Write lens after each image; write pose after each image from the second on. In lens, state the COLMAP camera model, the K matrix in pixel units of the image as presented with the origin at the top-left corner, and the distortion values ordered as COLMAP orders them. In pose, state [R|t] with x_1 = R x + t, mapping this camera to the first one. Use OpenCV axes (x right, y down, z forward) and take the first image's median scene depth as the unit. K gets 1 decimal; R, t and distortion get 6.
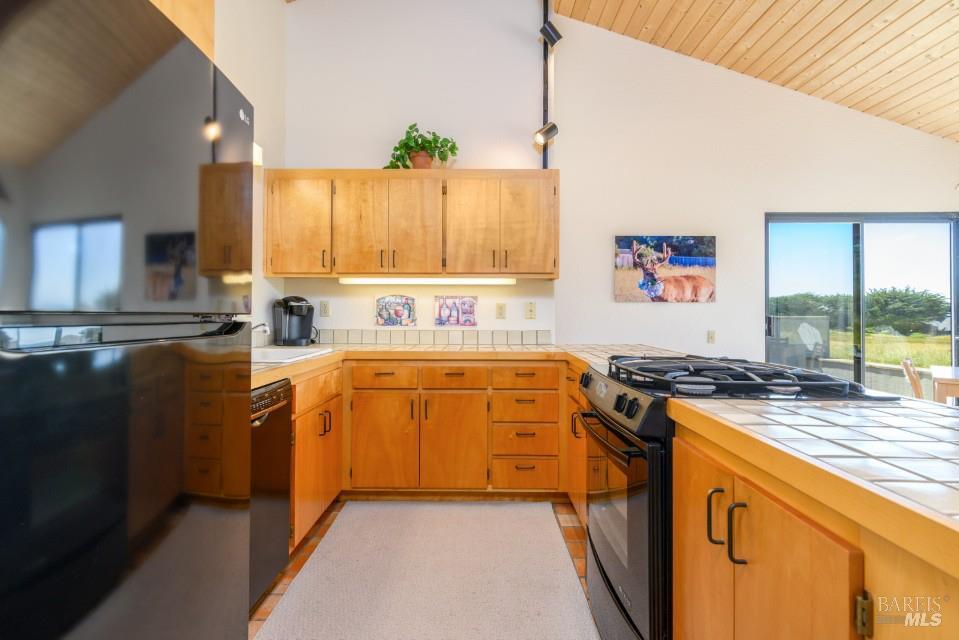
lens RADIAL K [[485.8, 0, 475.6], [0, 485.8, 314.4], [0, 0, 1]] dist [0.011253, -0.000370]
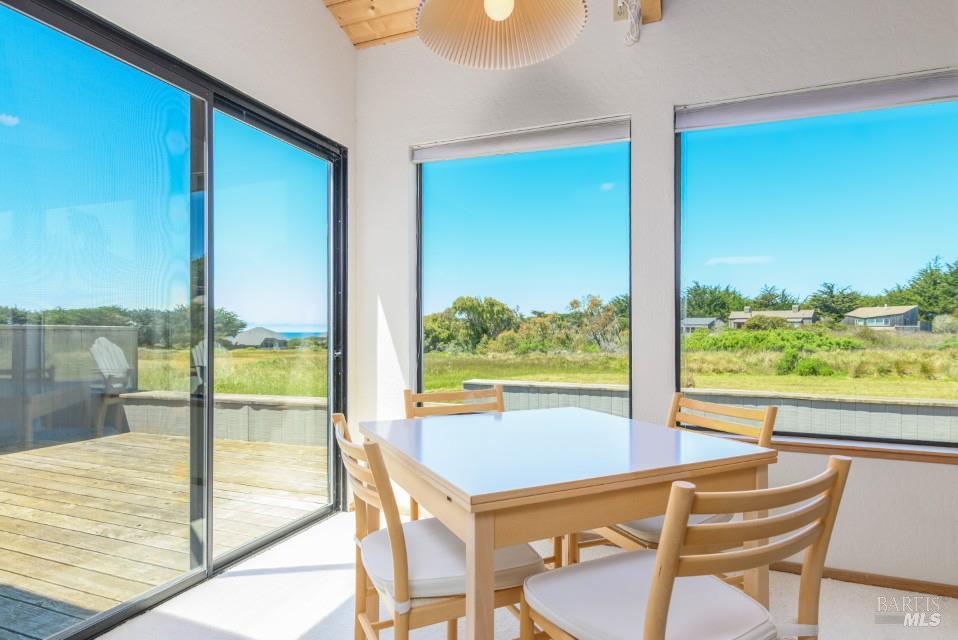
lens RADIAL K [[539.1, 0, 488.4], [0, 539.1, 324.8], [0, 0, 1]] dist [0.007085, -0.001564]
pose [[0.360540, 0.011358, 0.932675, 0.493707], [-0.001260, 0.999931, -0.011690, 0.021153], [-0.932743, 0.003039, 0.360529, 0.682102]]
